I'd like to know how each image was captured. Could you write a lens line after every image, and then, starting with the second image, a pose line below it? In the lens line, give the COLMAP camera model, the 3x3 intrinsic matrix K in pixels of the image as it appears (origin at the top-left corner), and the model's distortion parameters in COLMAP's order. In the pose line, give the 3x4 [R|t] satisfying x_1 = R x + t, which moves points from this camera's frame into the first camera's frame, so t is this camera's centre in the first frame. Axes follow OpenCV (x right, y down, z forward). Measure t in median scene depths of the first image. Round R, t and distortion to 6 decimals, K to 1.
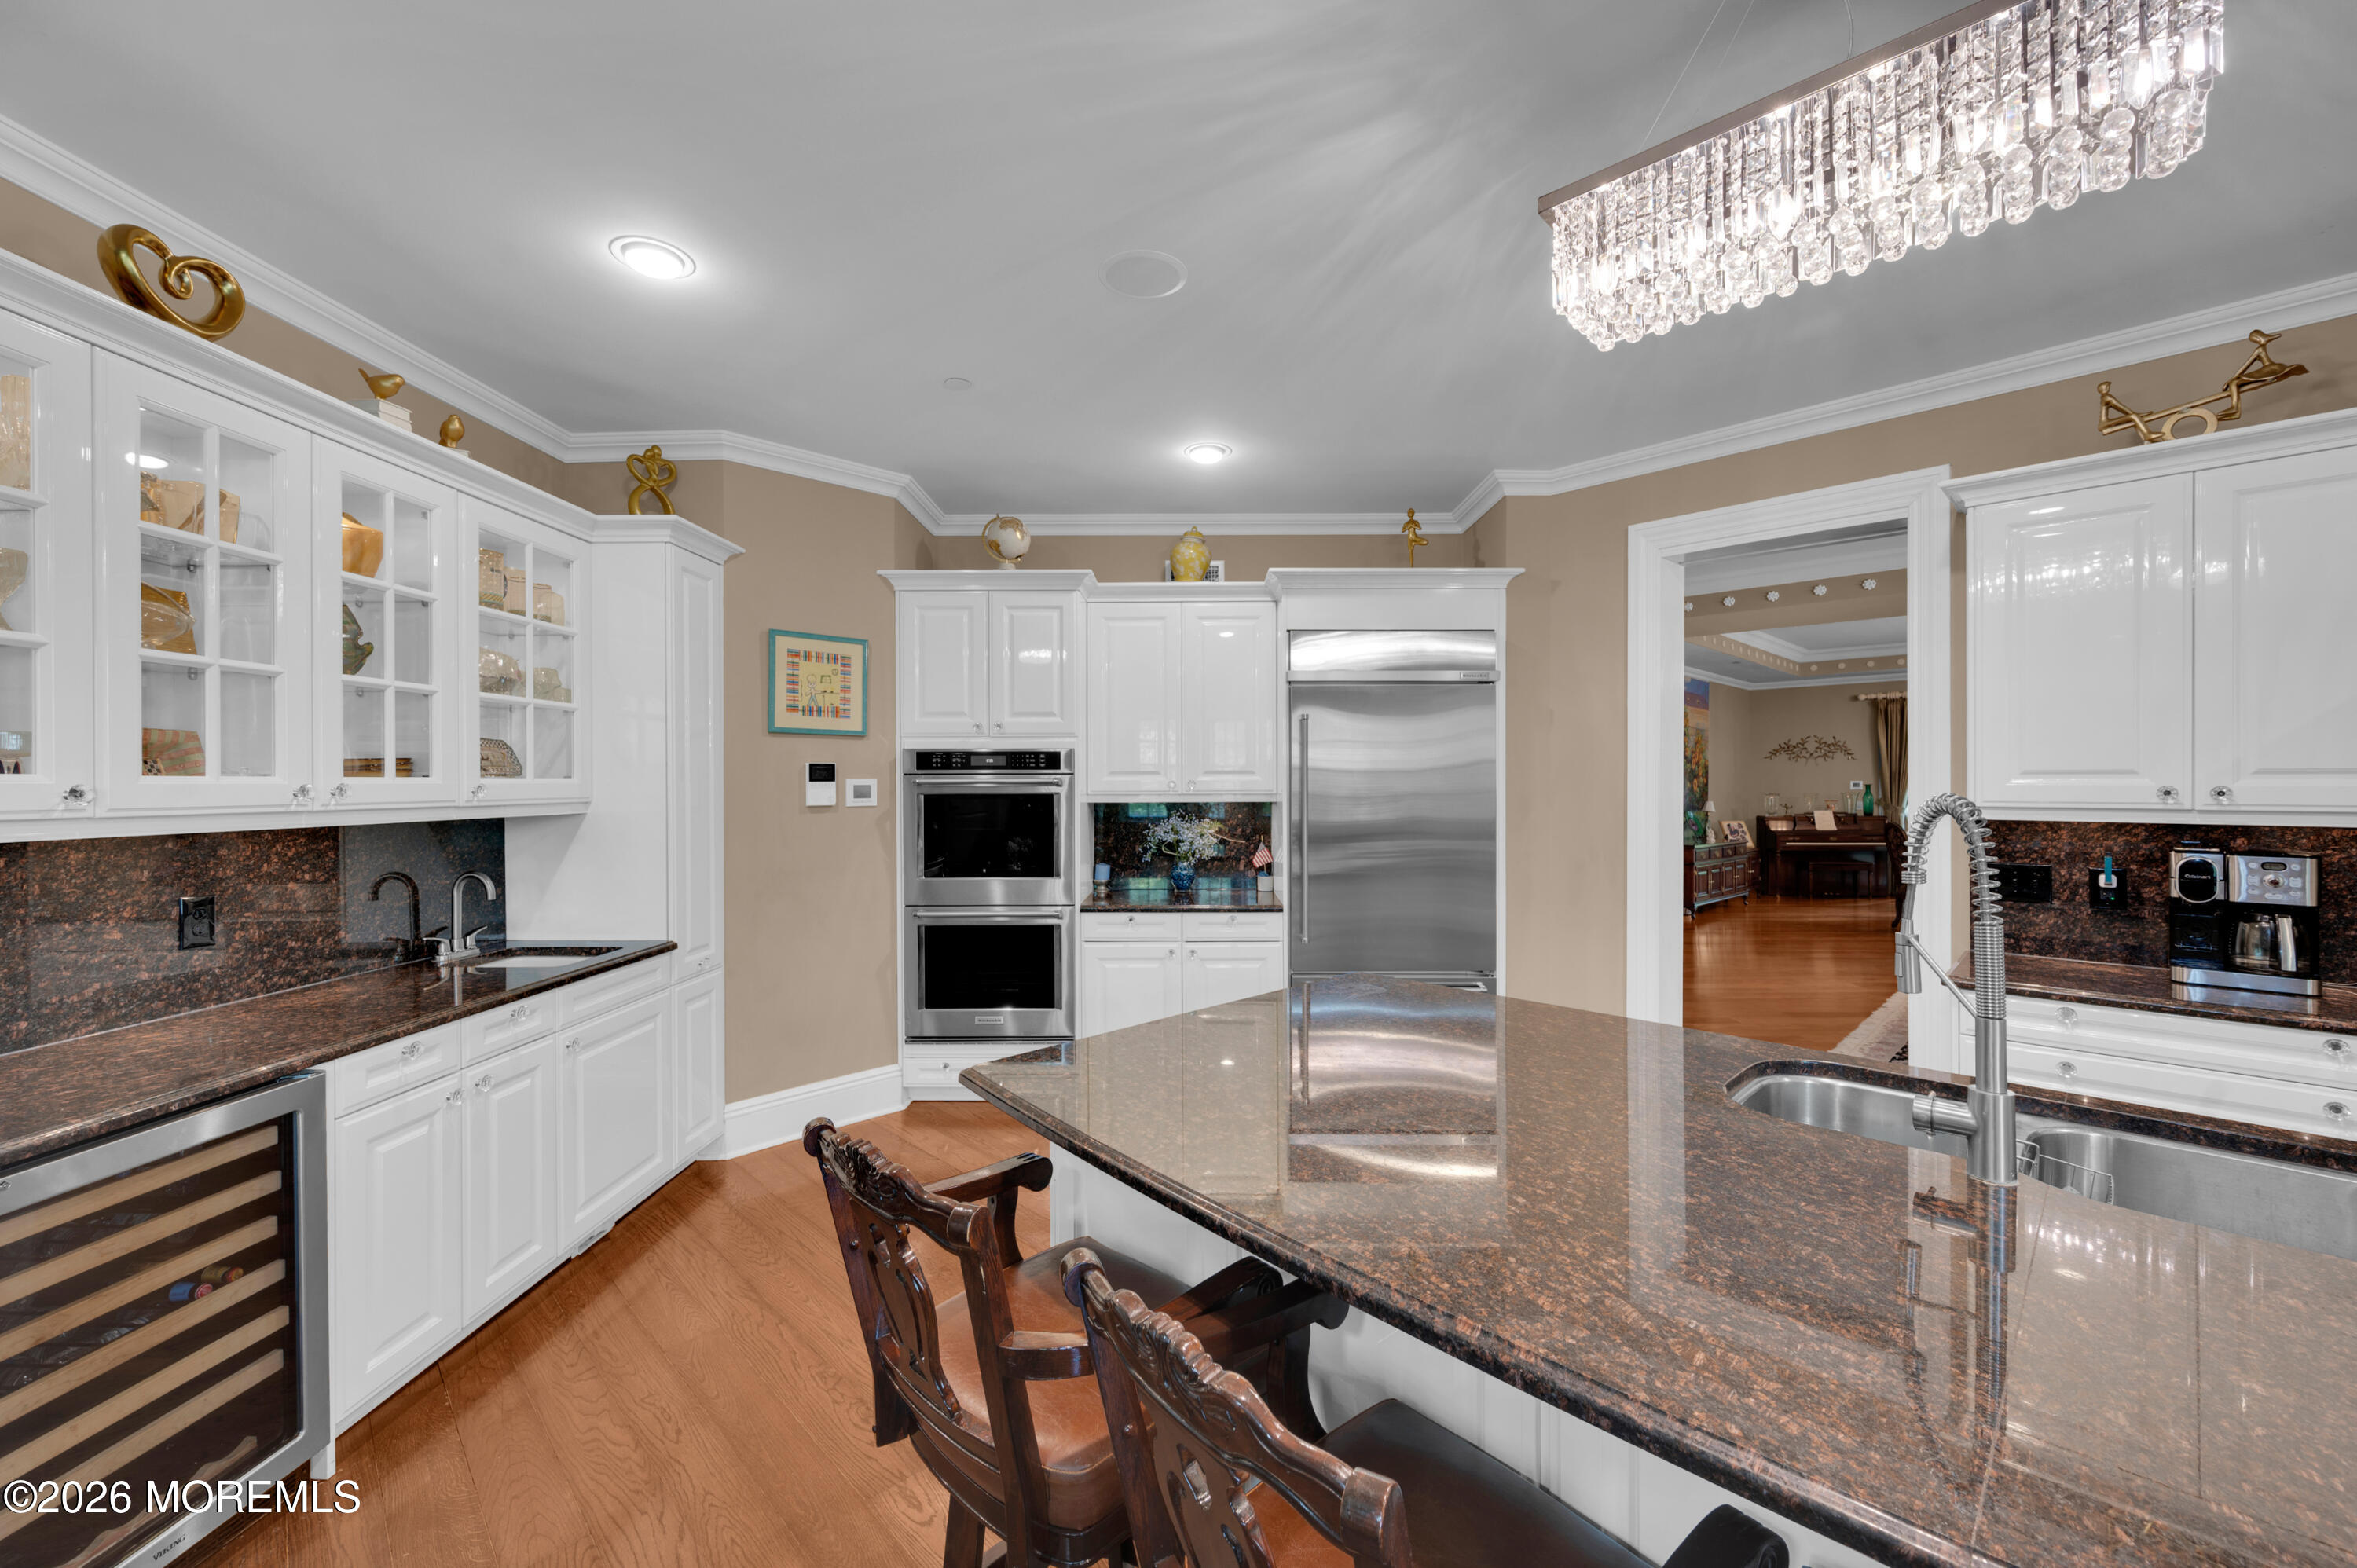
lens RADIAL K [[933.1, 0, 1177.4], [0, 933.1, 786.9], [0, 0, 1]] dist [-0.001404, -0.000097]
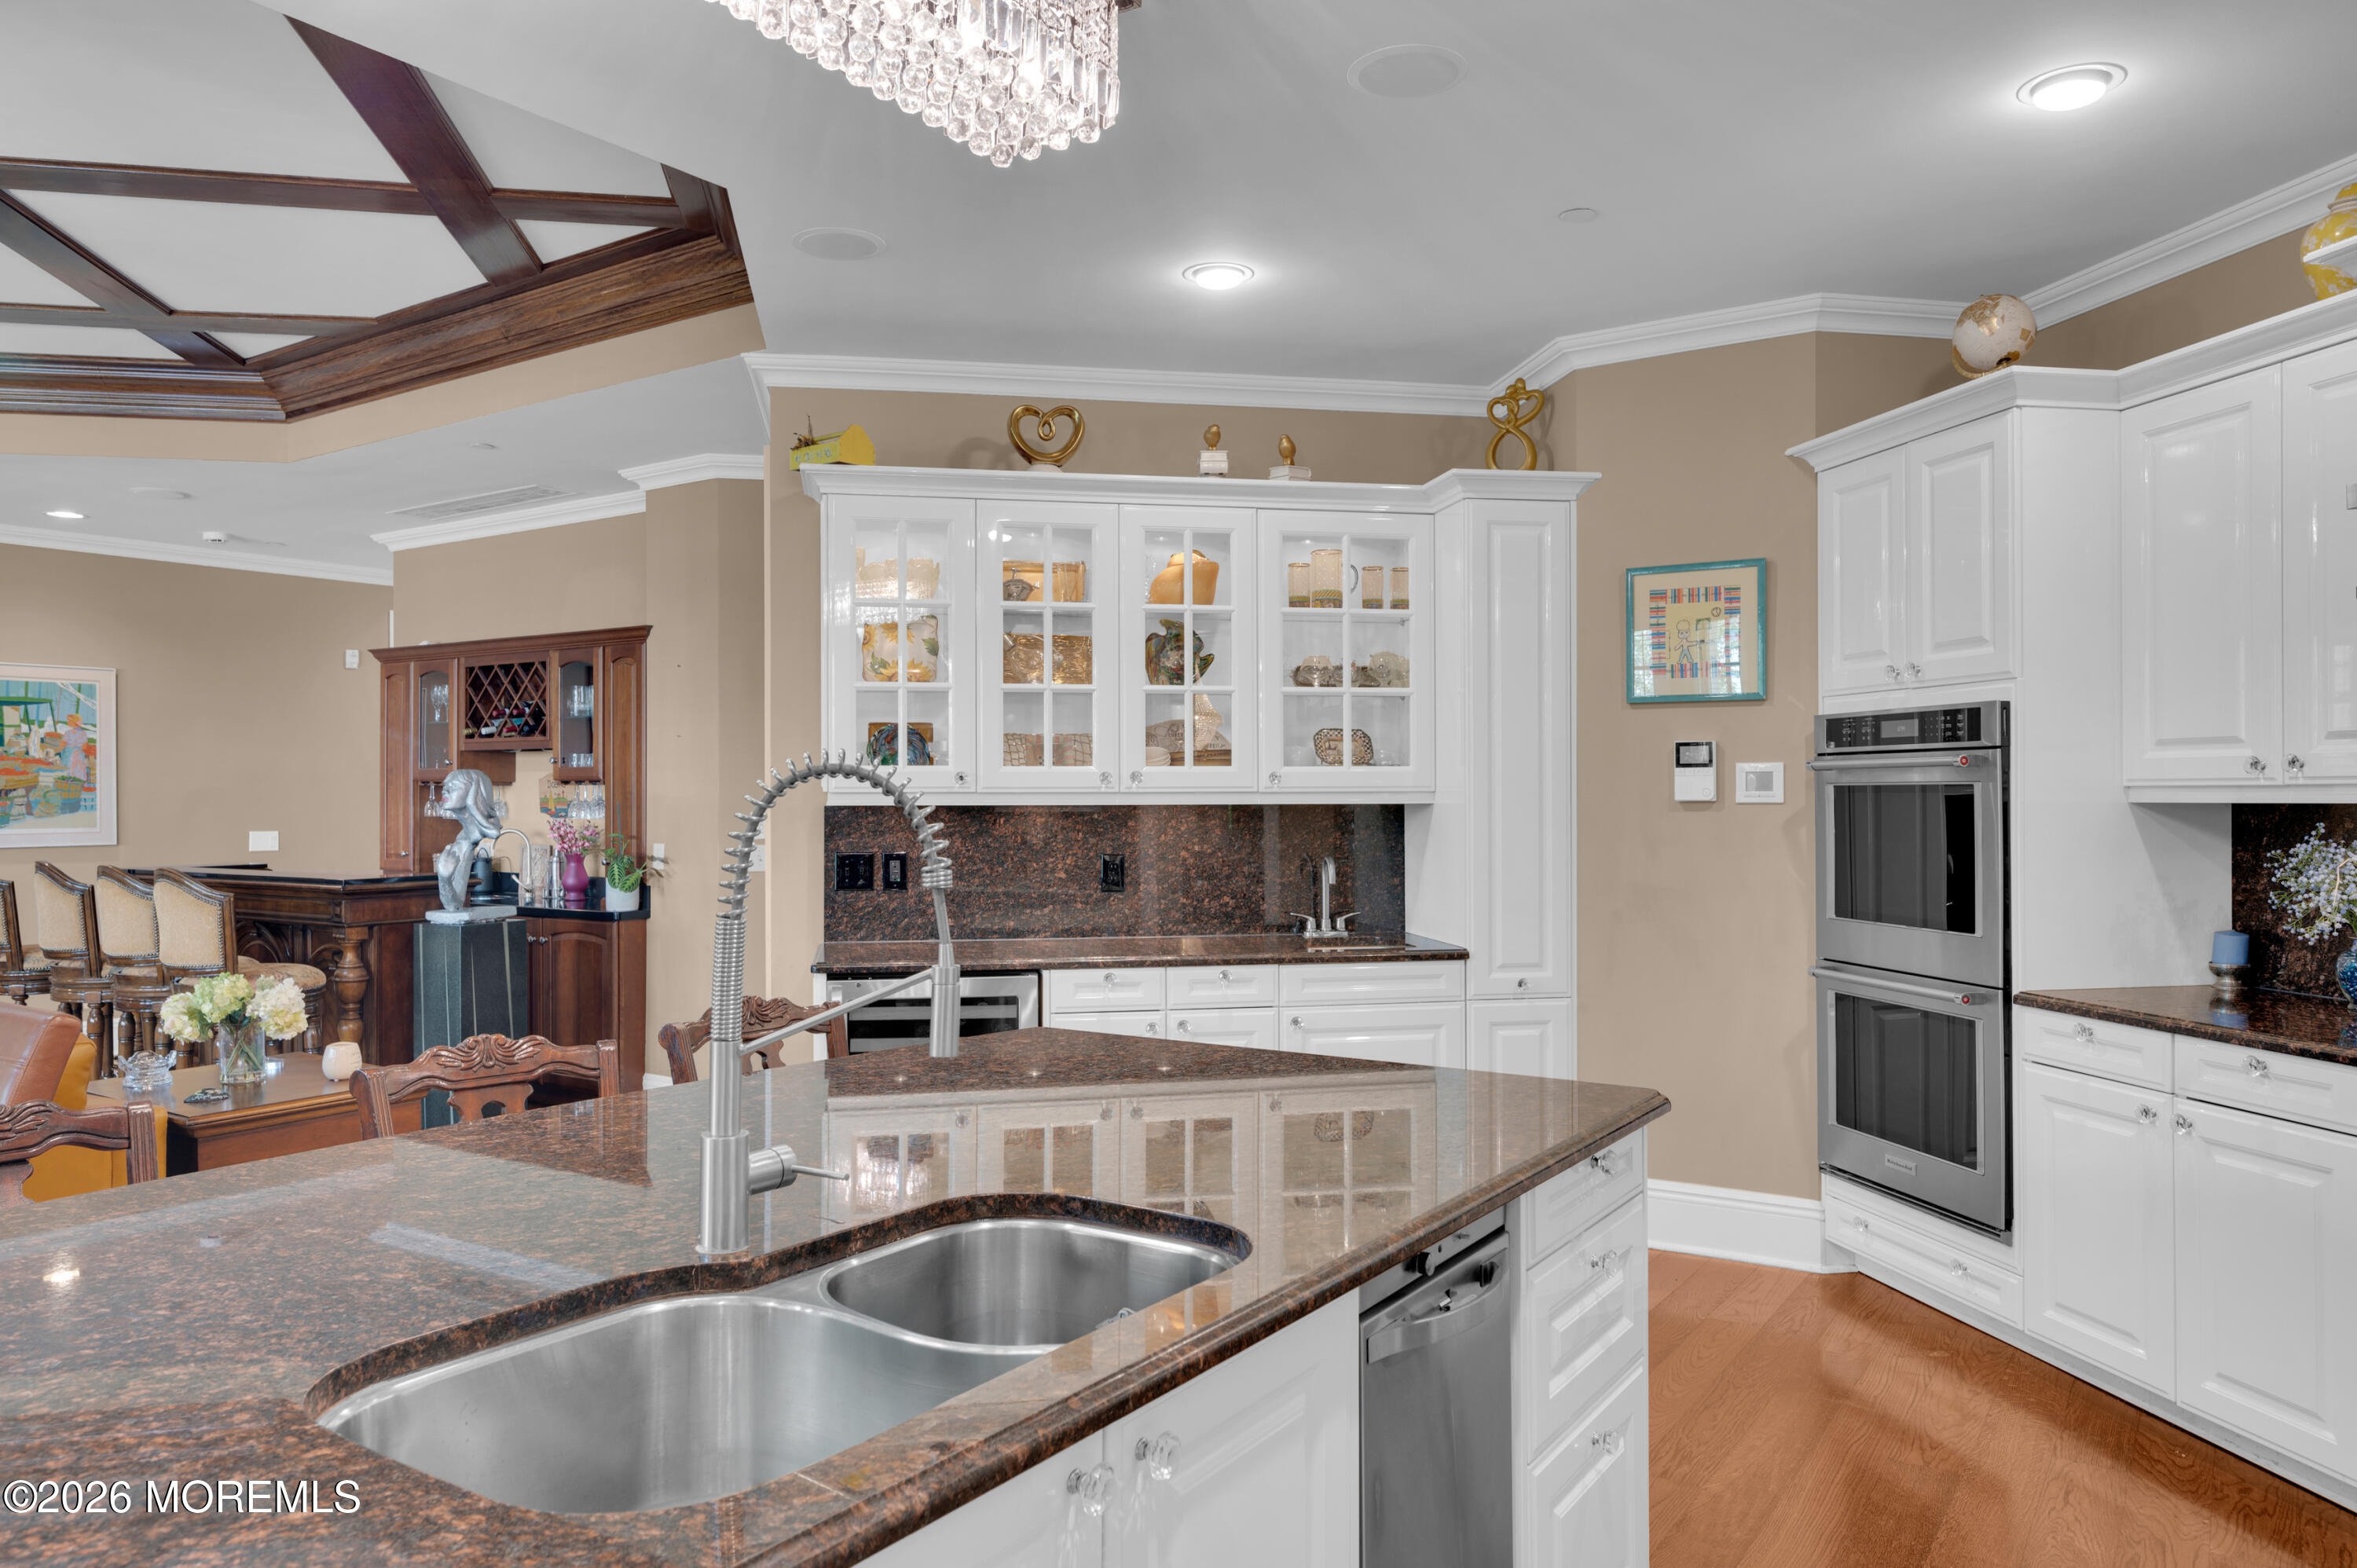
lens RADIAL K [[1581.5, 0, 1172.7], [0, 1581.5, 785.9], [0, 0, 1]] dist [-0.006009, 0.002629]
pose [[0.202611, -0.002029, -0.979257, 0.745703], [-0.002837, 0.999992, -0.002659, 0.013371], [0.979255, 0.003317, 0.202604, 0.365761]]
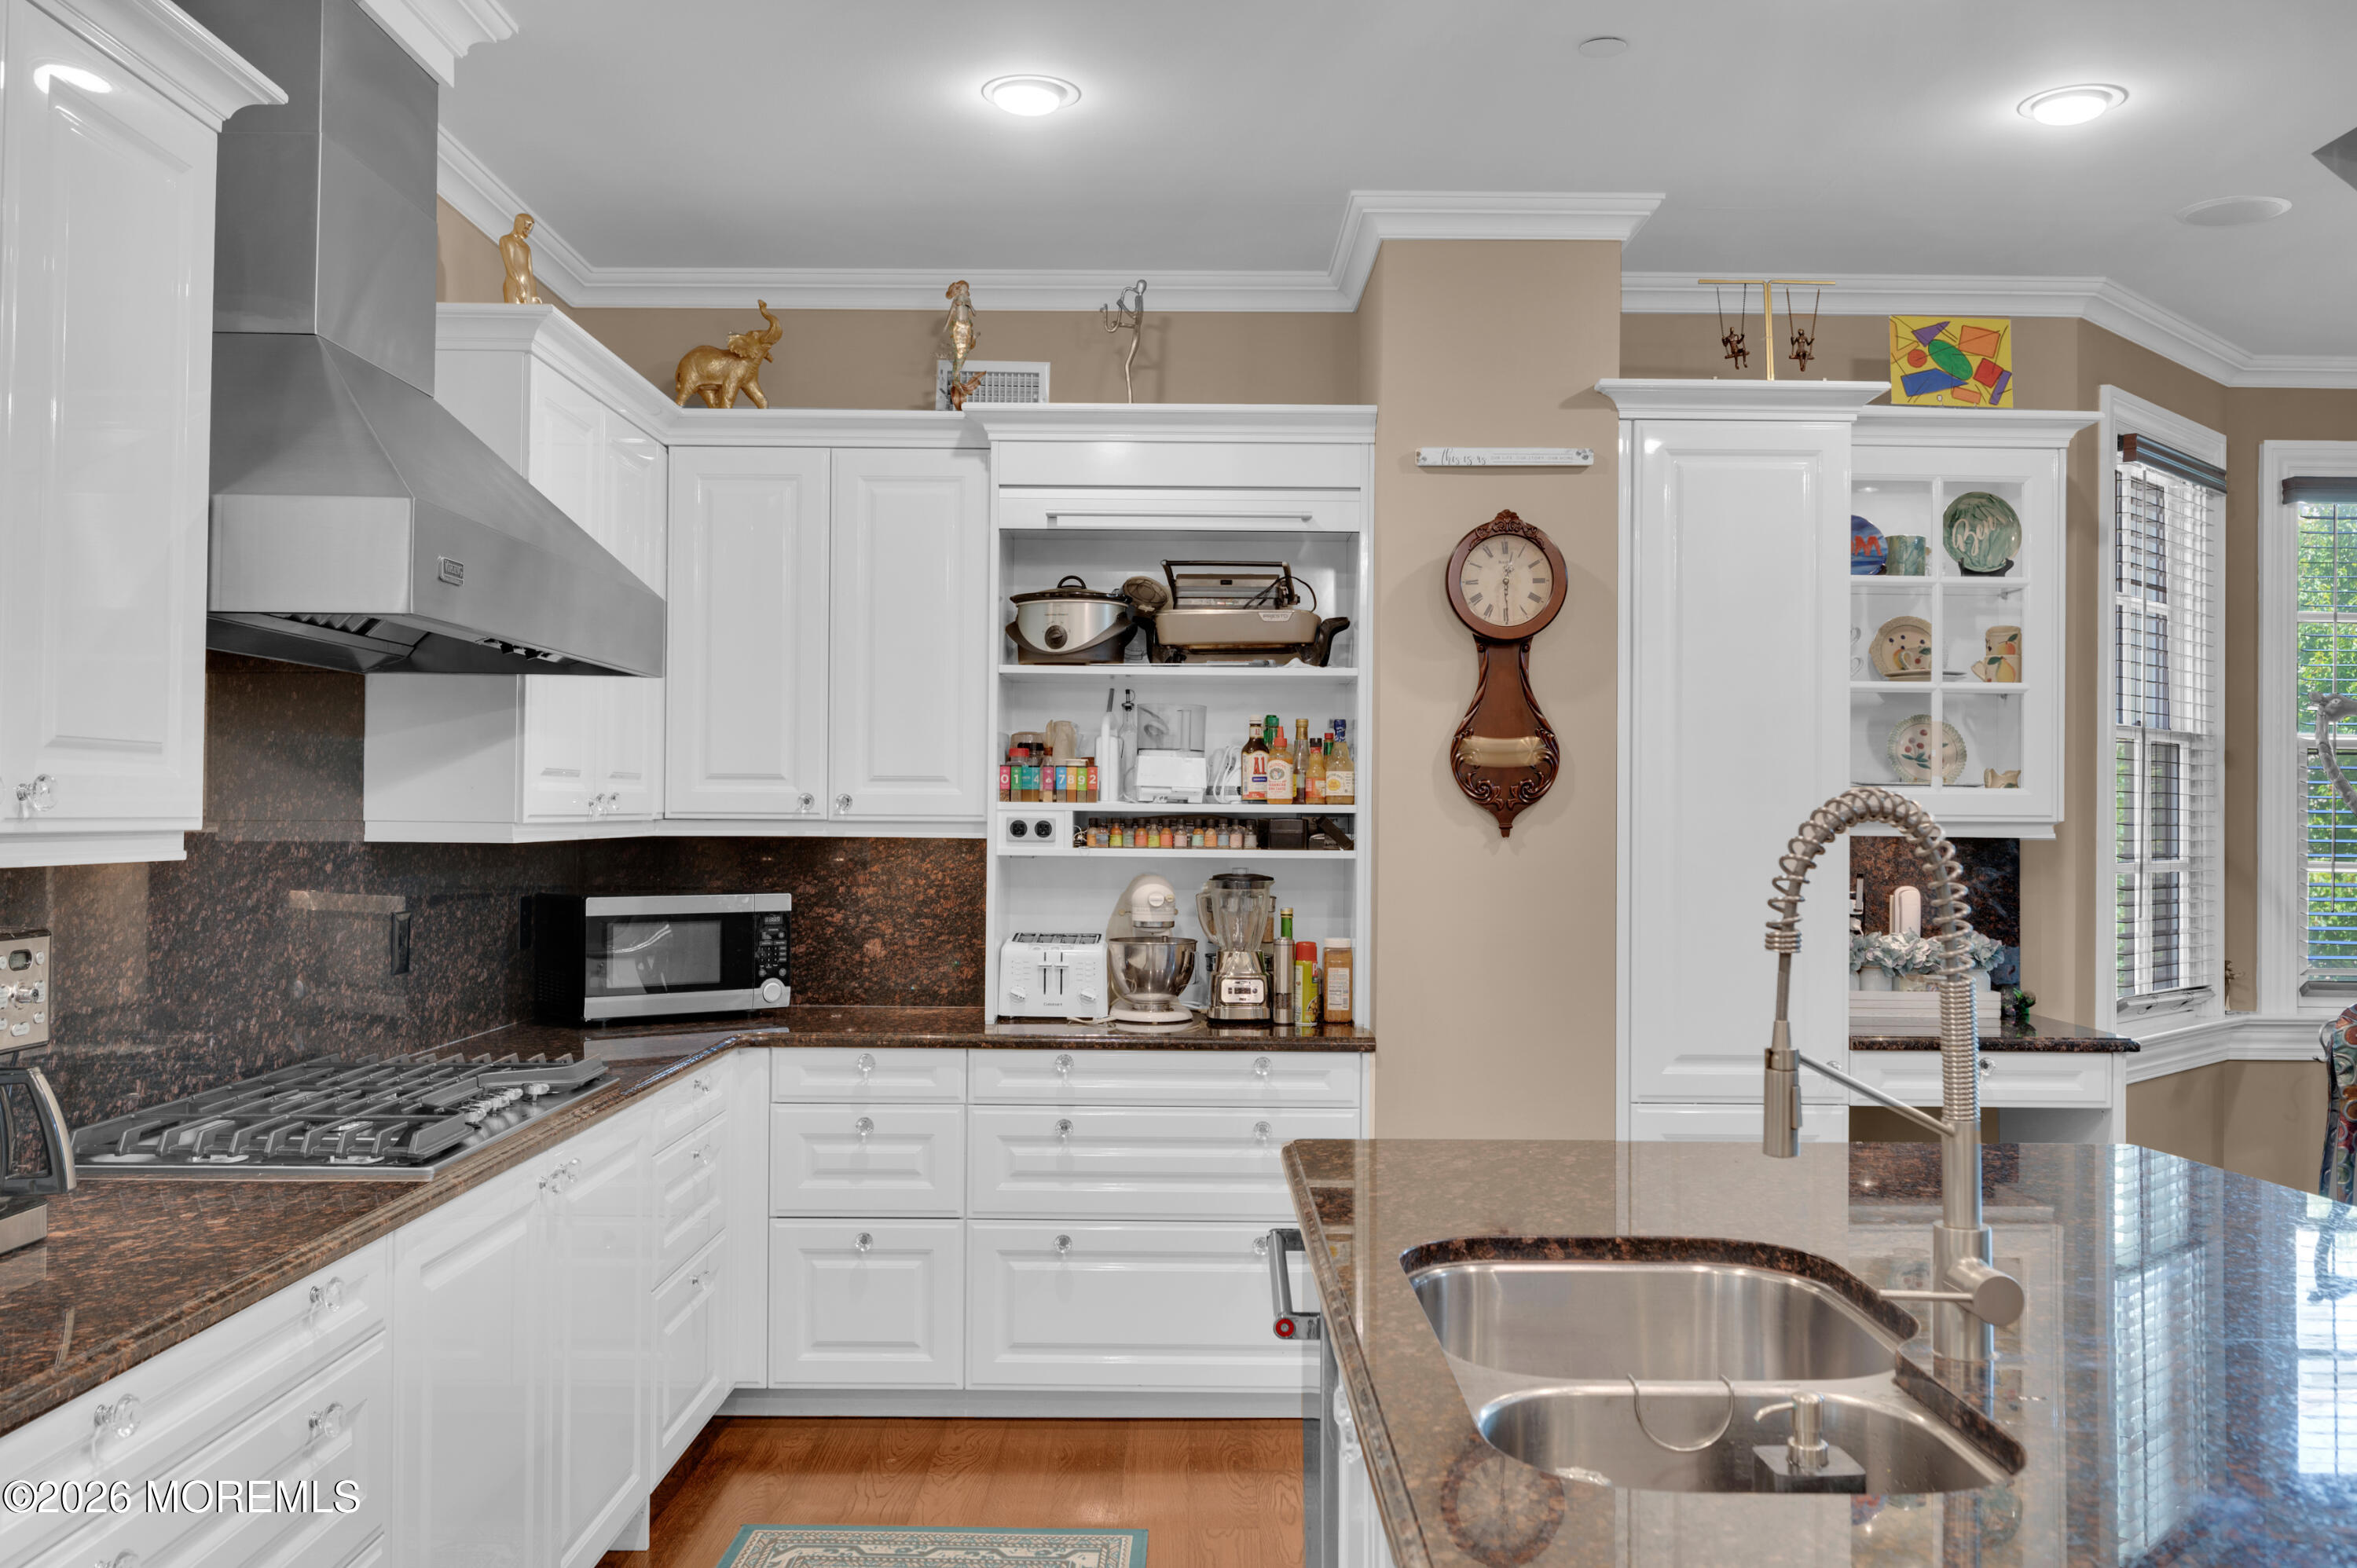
lens RADIAL K [[1963.0, 0, 1178.0], [0, 1963.0, 784.9], [0, 0, 1]] dist [0.000904, 0.002873]
pose [[-0.715799, 0.007595, 0.698265, 0.090705], [-0.002747, 0.999902, -0.013692, 0.009540], [-0.698301, -0.011719, -0.715708, 0.811601]]
